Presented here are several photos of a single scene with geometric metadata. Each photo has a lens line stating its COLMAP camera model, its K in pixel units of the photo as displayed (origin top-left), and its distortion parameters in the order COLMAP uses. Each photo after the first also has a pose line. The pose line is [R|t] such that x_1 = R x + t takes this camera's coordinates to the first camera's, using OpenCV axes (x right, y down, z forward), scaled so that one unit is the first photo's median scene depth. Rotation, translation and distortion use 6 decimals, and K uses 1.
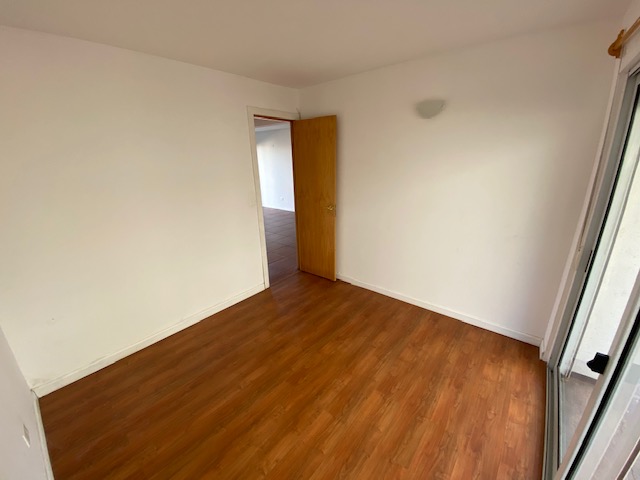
lens RADIAL K [[254.1, 0, 322.6], [0, 254.1, 245.1], [0, 0, 1]] dist [0.000196, 0.000057]
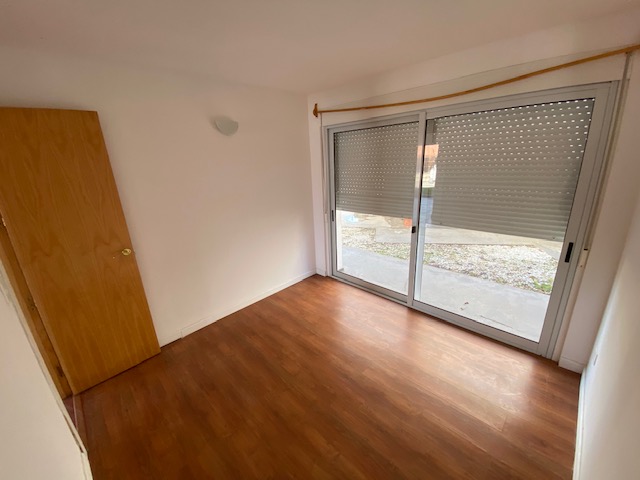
lens RADIAL K [[265.1, 0, 320.0], [0, 265.1, 240.0], [0, 0, 1]] dist [0.000235, 0.000085]
pose [[0.090061, -0.284426, 0.954459, -0.690989], [0.385144, 0.893739, 0.229990, -0.173169], [-0.918451, 0.346891, 0.190036, 0.507497]]
